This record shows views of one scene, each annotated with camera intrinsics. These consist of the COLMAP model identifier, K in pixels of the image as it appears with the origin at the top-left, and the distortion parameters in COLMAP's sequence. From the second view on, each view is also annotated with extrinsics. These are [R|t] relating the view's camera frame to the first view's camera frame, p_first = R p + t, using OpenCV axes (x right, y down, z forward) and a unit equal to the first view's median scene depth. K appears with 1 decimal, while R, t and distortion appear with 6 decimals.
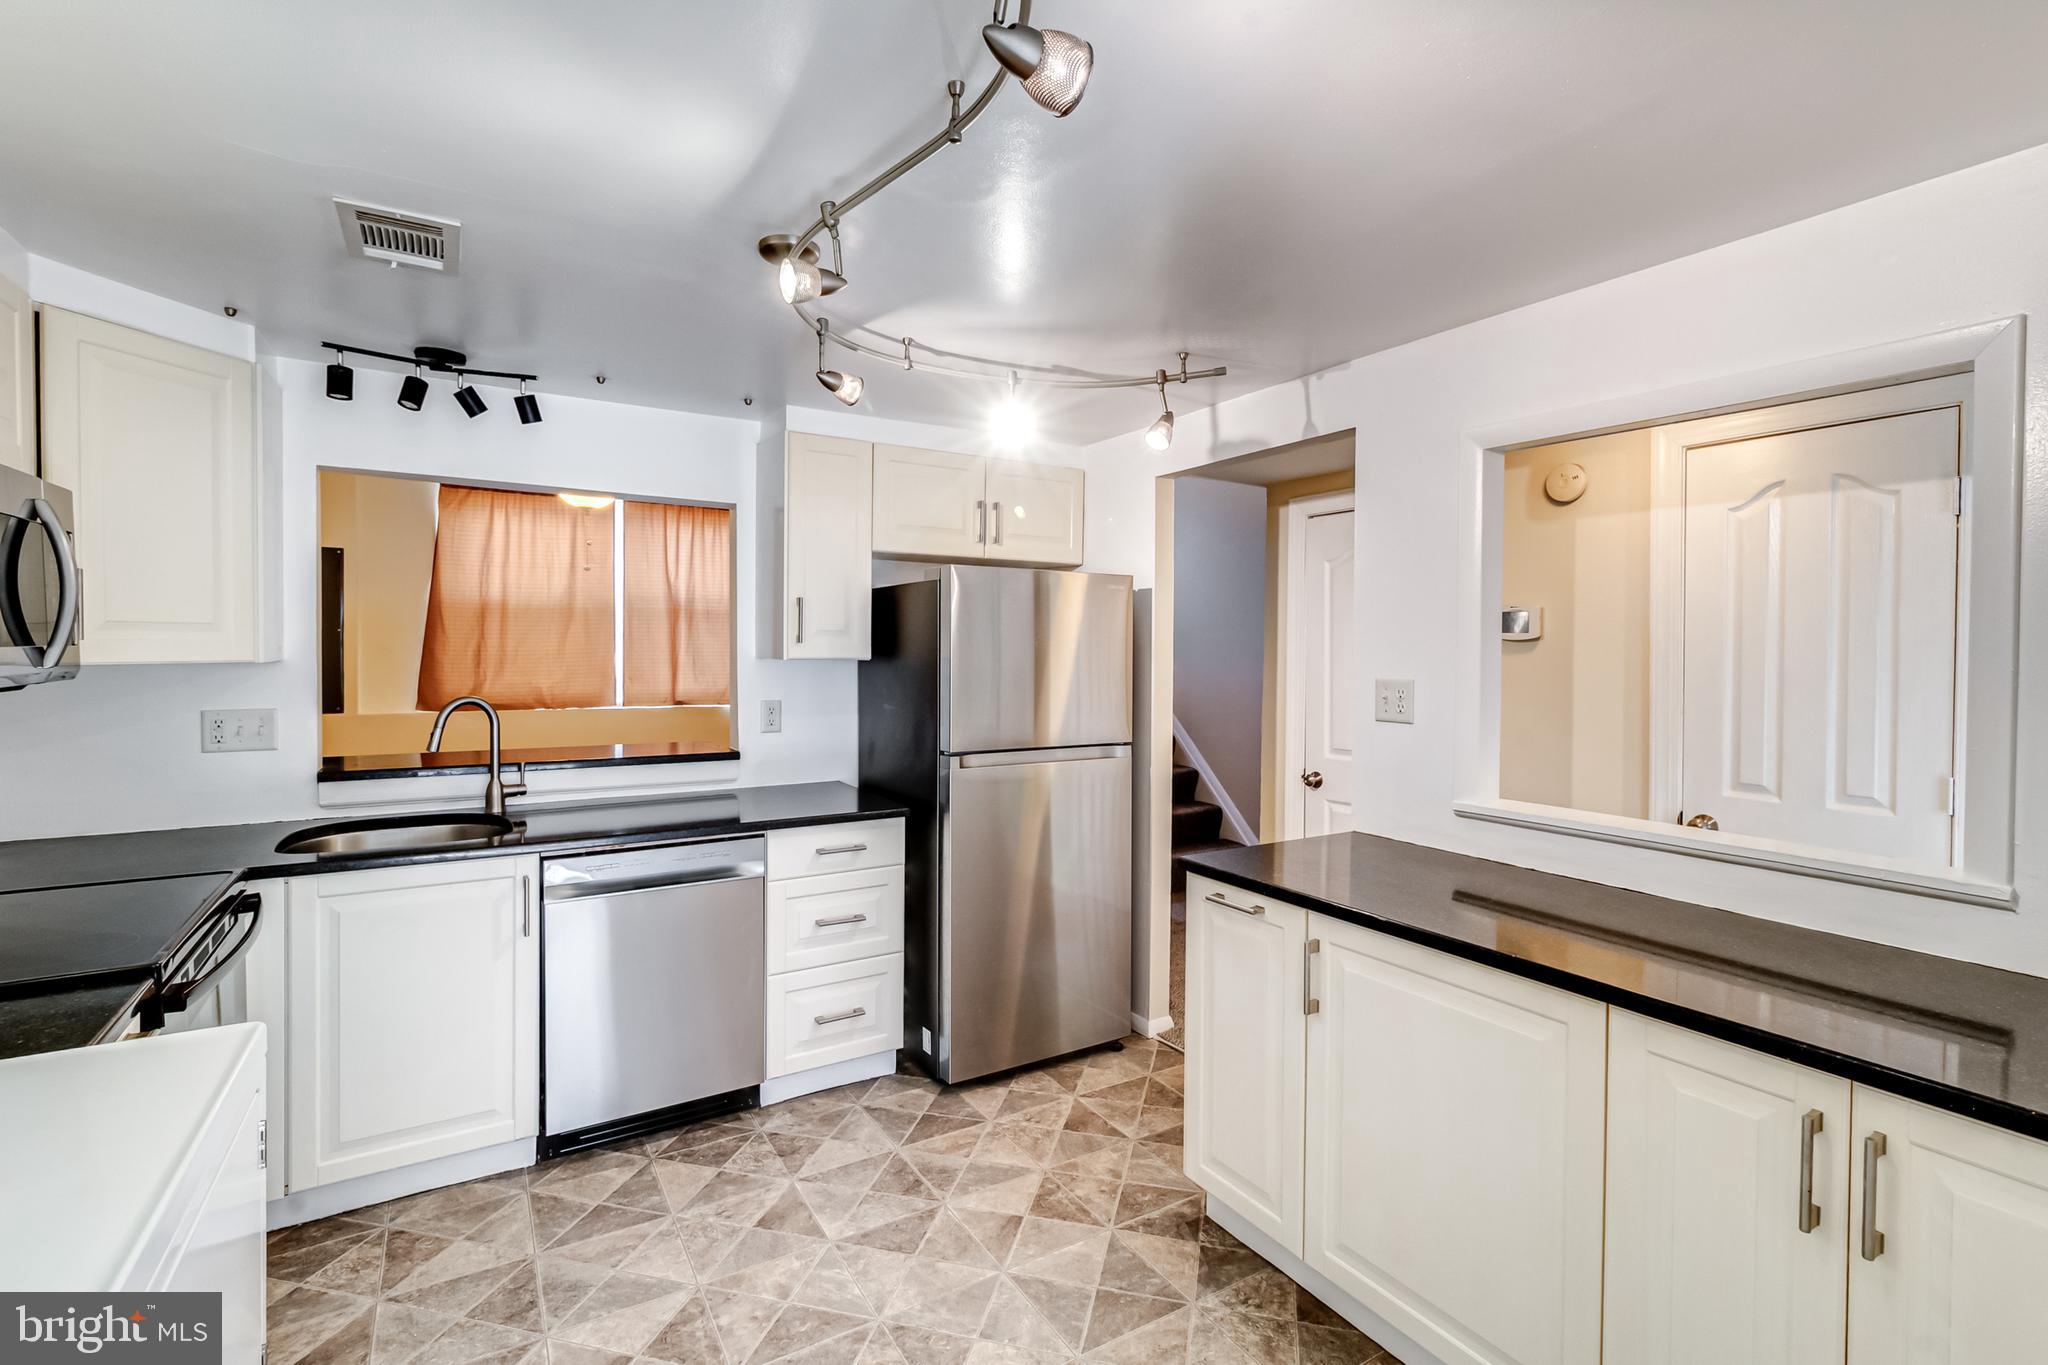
lens RADIAL K [[944.2, 0, 1028.7], [0, 944.2, 659.7], [0, 0, 1]] dist [0.000756, -0.000041]
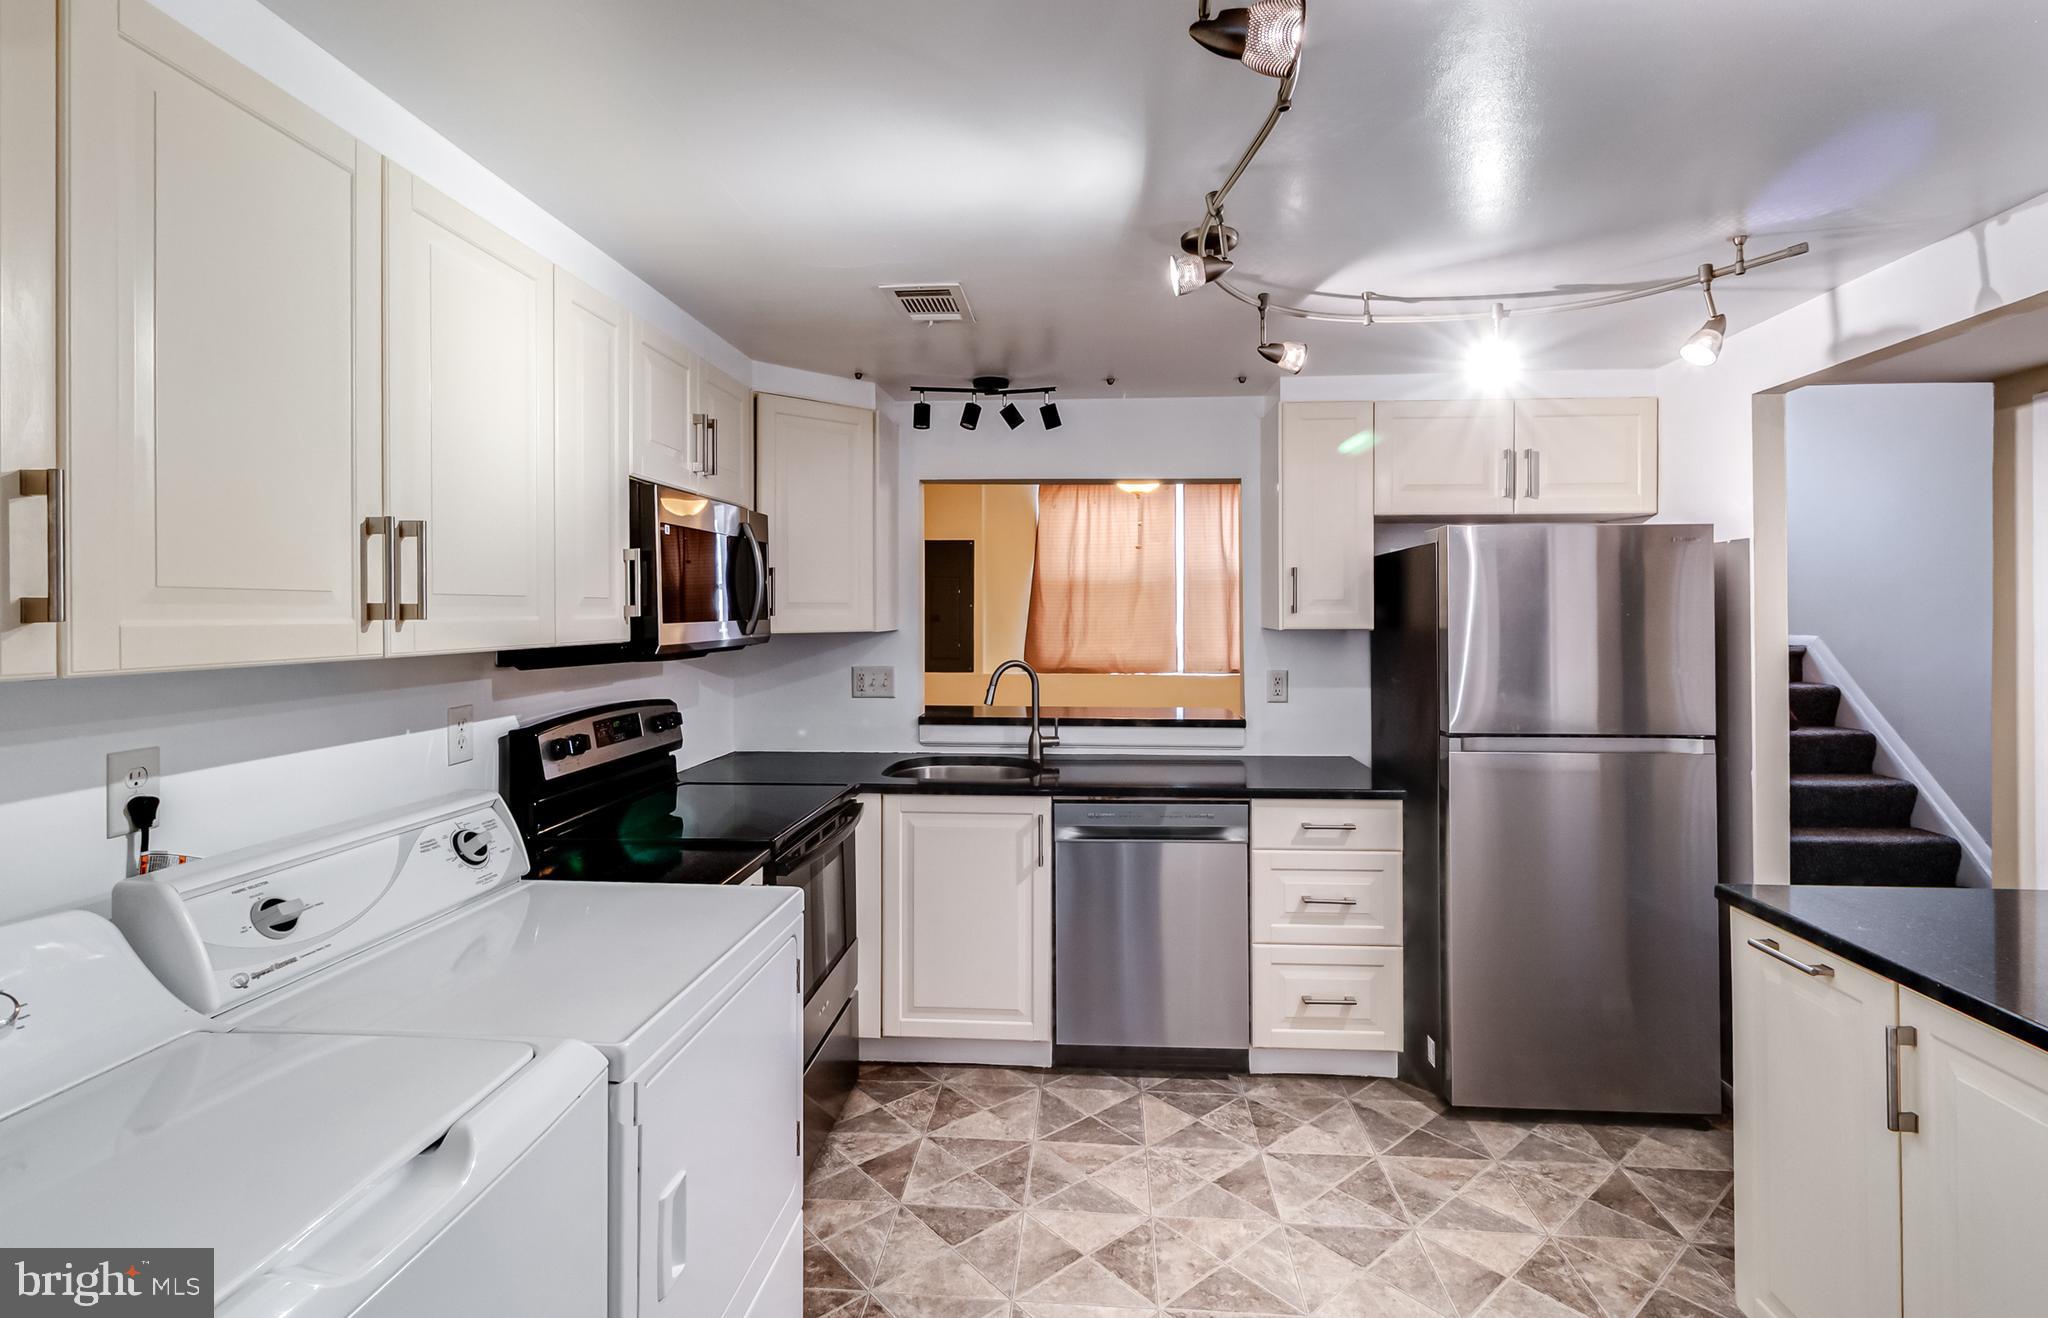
lens RADIAL K [[963.0, 0, 1018.1], [0, 963.0, 604.2], [0, 0, 1]] dist [-0.000032, -0.000185]
pose [[0.807573, -0.014700, -0.589584, 0.146467], [-0.001124, 0.999649, -0.026462, 0.000002], [0.589767, 0.022033, 0.807273, 0.014088]]
